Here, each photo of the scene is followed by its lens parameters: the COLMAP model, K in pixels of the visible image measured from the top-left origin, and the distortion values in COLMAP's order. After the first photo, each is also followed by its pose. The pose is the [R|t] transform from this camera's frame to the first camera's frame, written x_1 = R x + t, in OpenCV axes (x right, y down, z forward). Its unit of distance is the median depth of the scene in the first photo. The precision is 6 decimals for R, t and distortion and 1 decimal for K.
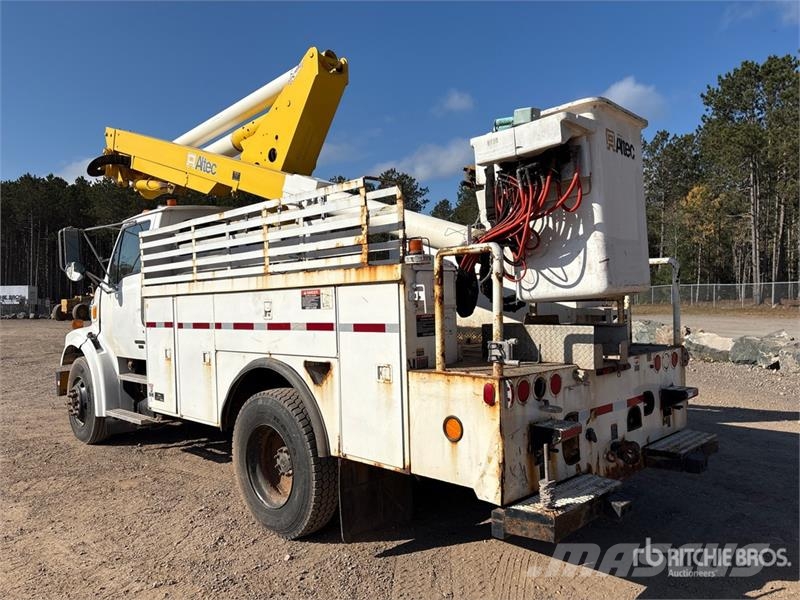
lens RADIAL K [[606.4, 0, 413.8], [0, 606.4, 301.8], [0, 0, 1]] dist [-0.009064, -0.009197]
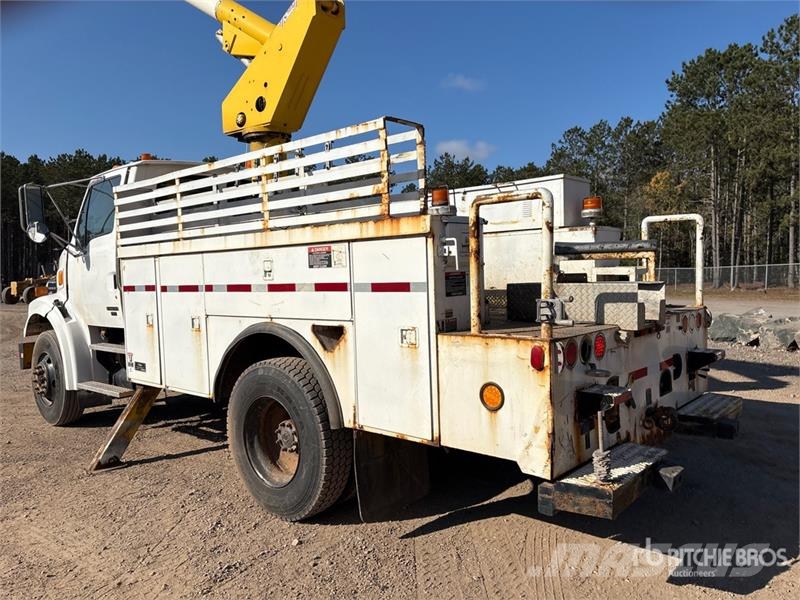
lens RADIAL K [[606.4, 0, 413.8], [0, 606.4, 301.8], [0, 0, 1]] dist [-0.009064, -0.009197]
pose [[0.998284, -0.006289, 0.058213, -0.084419], [0.003275, 0.998656, 0.051718, 0.016840], [-0.058460, -0.051439, 0.996964, 0.090031]]
